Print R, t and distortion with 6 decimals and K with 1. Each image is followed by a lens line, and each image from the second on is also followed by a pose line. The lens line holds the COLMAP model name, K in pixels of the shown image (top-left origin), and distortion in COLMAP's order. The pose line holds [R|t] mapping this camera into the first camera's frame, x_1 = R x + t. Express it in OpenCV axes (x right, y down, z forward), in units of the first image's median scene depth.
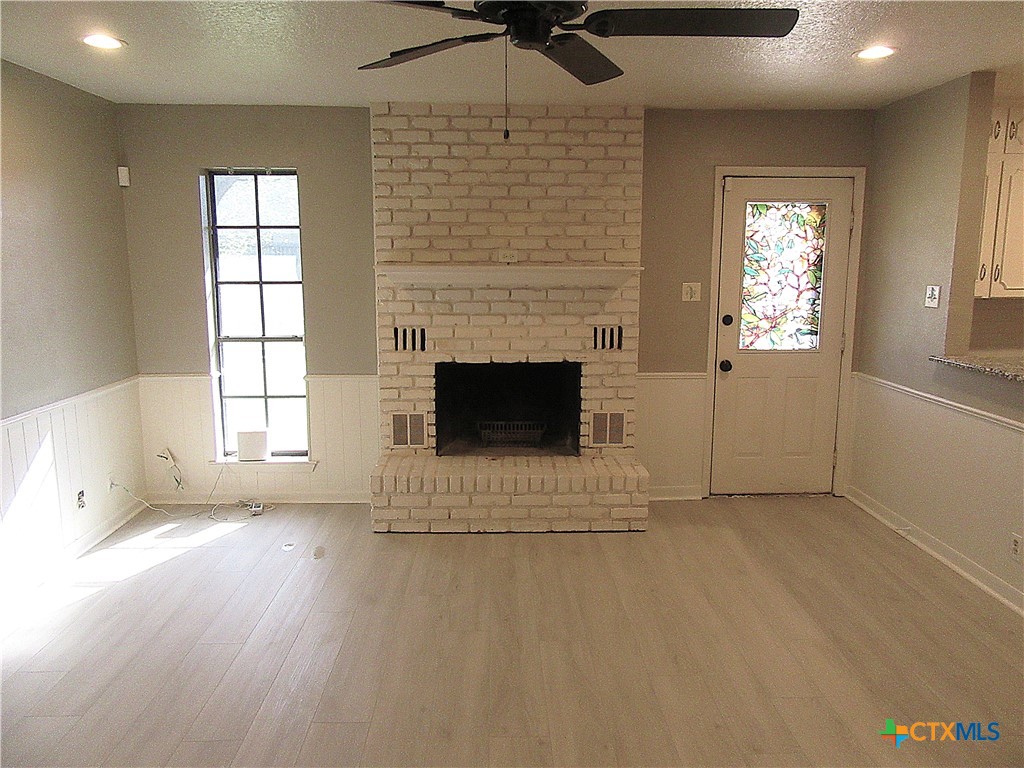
lens RADIAL K [[764.3, 0, 525.6], [0, 764.3, 377.3], [0, 0, 1]] dist [-0.014537, 0.016041]
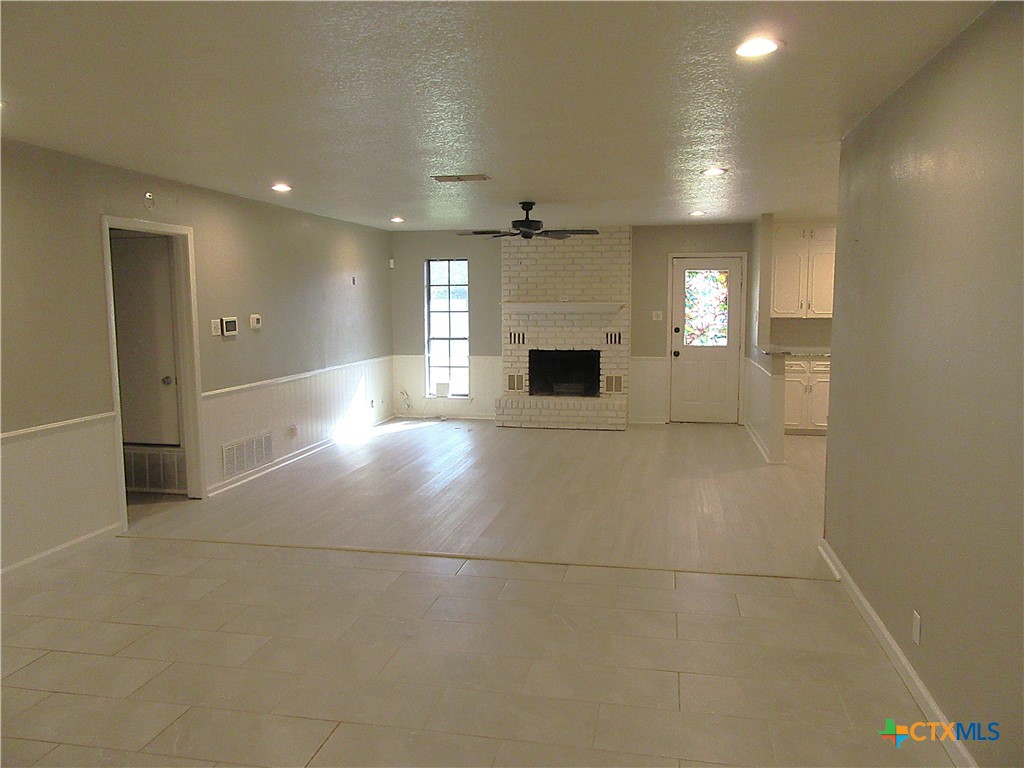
lens RADIAL K [[764.3, 0, 542.3], [0, 764.3, 367.7], [0, 0, 1]] dist [-0.014537, 0.016041]
pose [[0.979059, 0.011879, -0.203230, 0.335672], [-0.026698, 0.997166, -0.070329, 0.172805], [0.201818, 0.074282, 0.976602, -1.000421]]
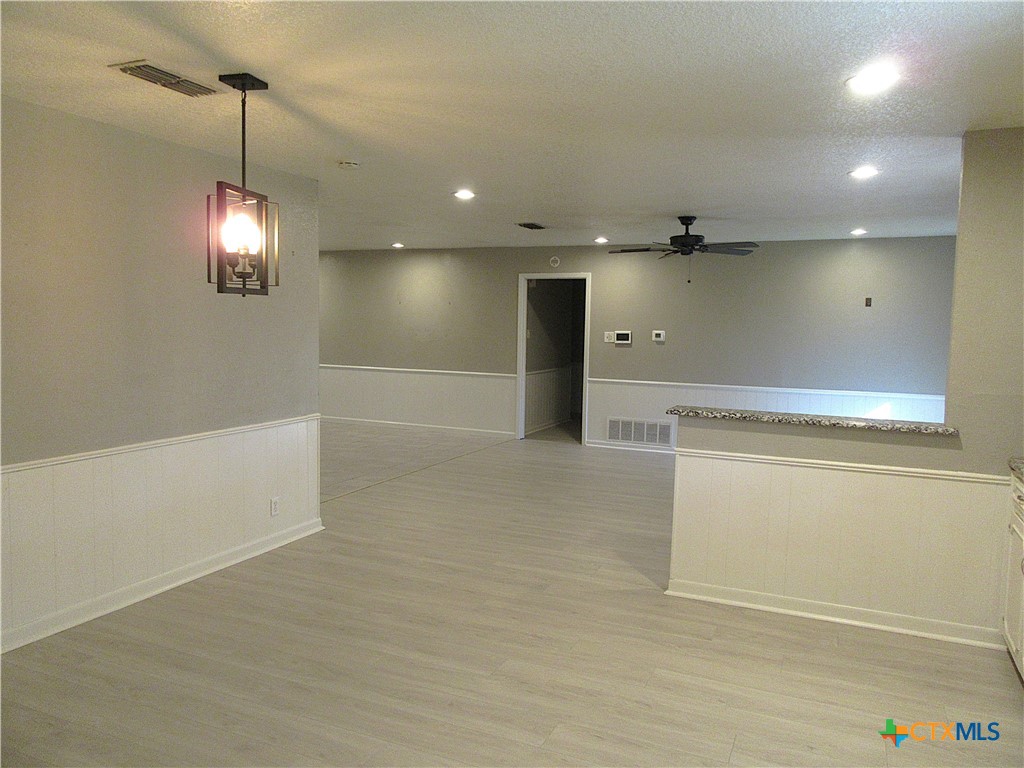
lens RADIAL K [[764.3, 0, 506.8], [0, 764.3, 387.6], [0, 0, 1]] dist [-0.014537, 0.016041]
pose [[-0.431601, 0.072809, -0.899122, 1.406167], [-0.165466, 0.973435, 0.158254, -0.114863], [0.886759, 0.217077, -0.408088, 0.763884]]
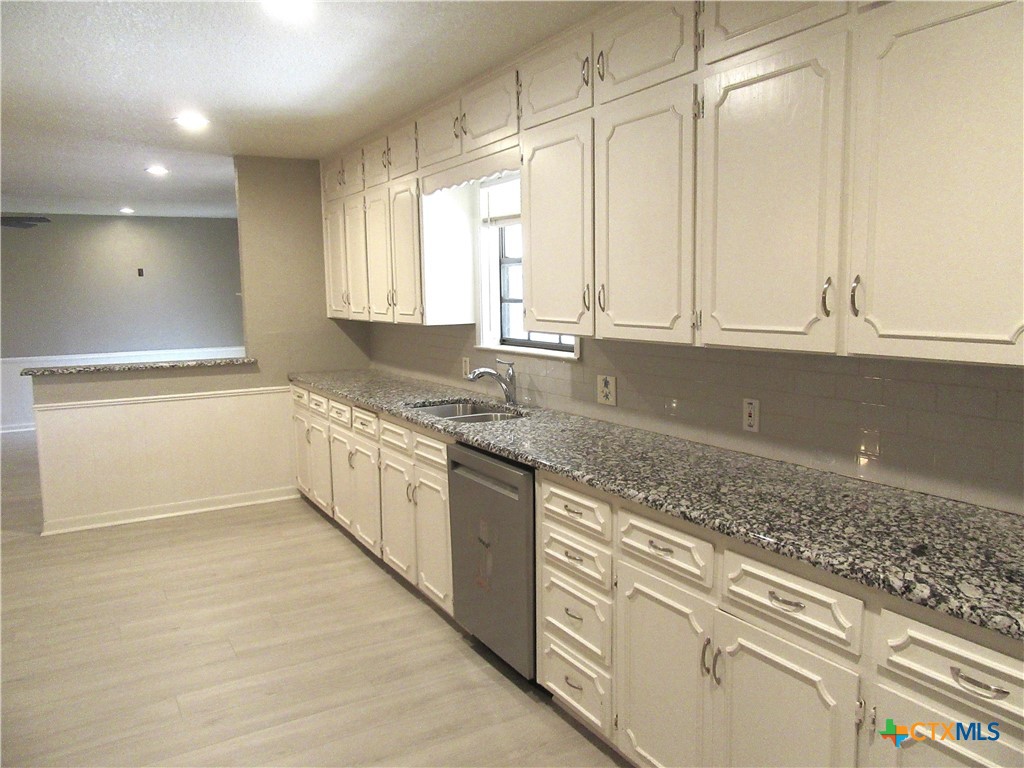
lens RADIAL K [[764.3, 0, 509.2], [0, 764.3, 381.7], [0, 0, 1]] dist [-0.014537, 0.016041]
pose [[0.476179, 0.099031, -0.873754, 1.708728], [-0.127800, 0.990882, 0.042658, -0.089525], [0.870012, 0.091352, 0.484493, 0.638294]]
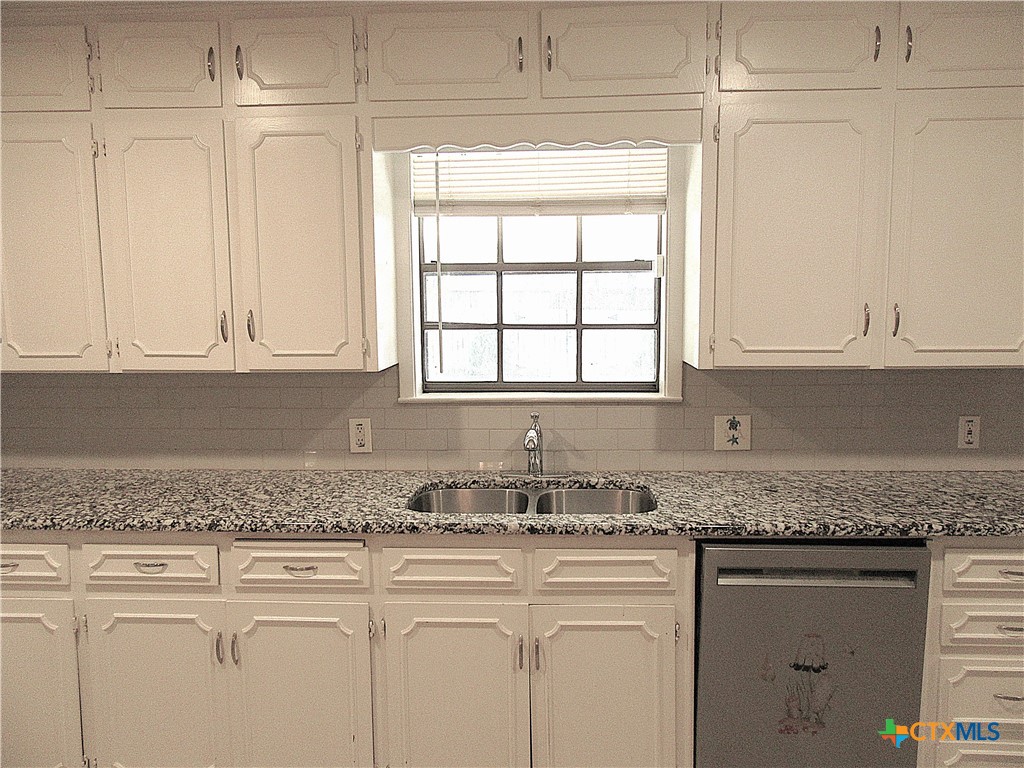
lens RADIAL K [[764.3, 0, 503.8], [0, 764.3, 383.7], [0, 0, 1]] dist [-0.014537, 0.016041]
pose [[0.996735, 0.003068, -0.080685, 0.997761], [-0.007134, 0.998716, -0.050153, -0.069785], [0.080428, 0.050564, 0.995477, 0.466328]]
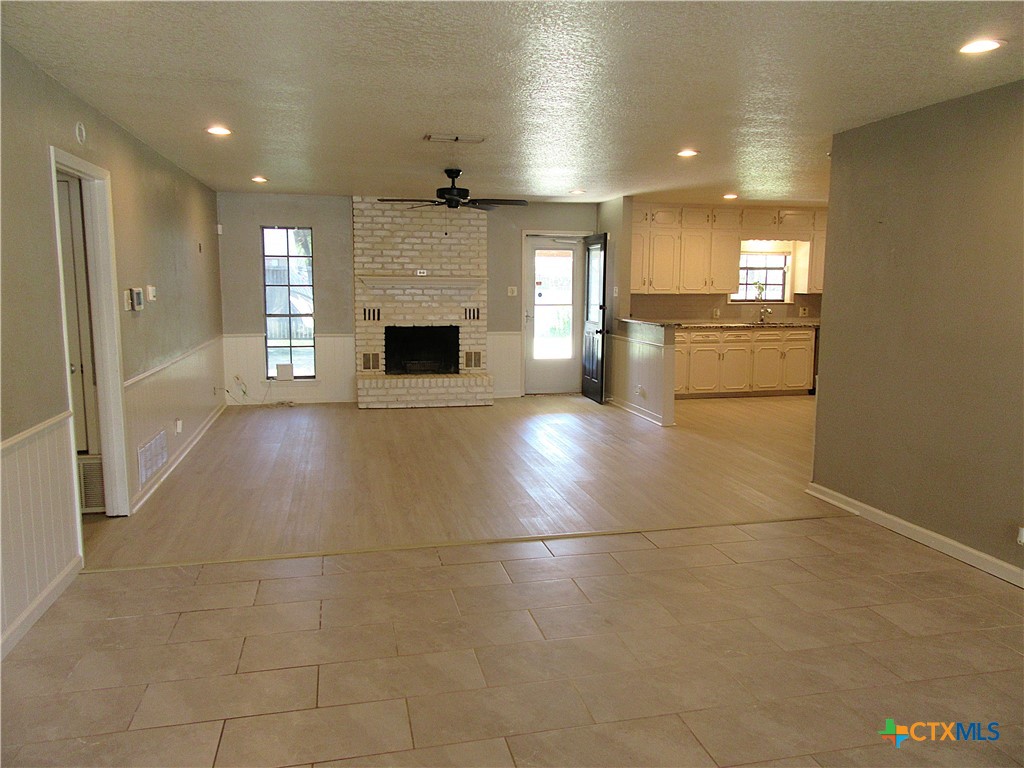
lens RADIAL K [[750.9, 0, 535.2], [0, 750.9, 376.4], [0, 0, 1]] dist [-0.012976, -0.000182]
pose [[0.974844, -0.021077, 0.221892, -0.171858], [0.028392, 0.999152, -0.029828, 0.176756], [-0.221075, 0.035377, 0.974615, -0.952906]]
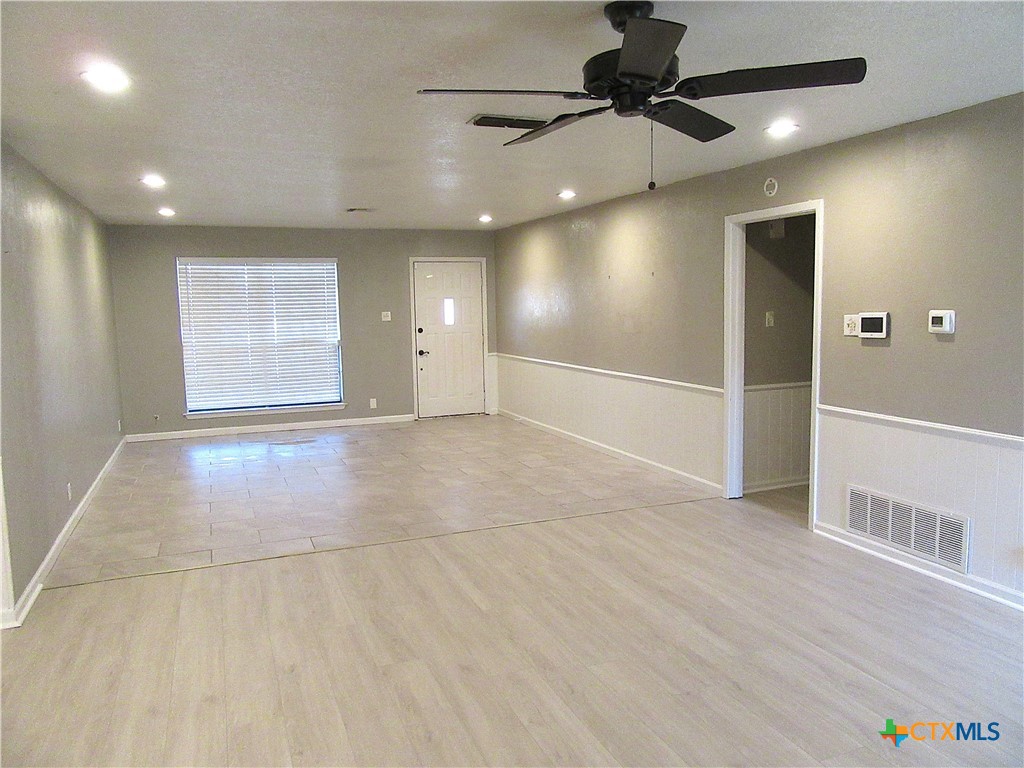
lens RADIAL K [[764.3, 0, 512.4], [0, 764.3, 388.2], [0, 0, 1]] dist [-0.014537, 0.016041]
pose [[-0.938916, 0.065448, -0.337866, 0.257295], [-0.029035, 0.963185, 0.267267, -0.144217], [0.342919, 0.260751, -0.902450, 0.919724]]
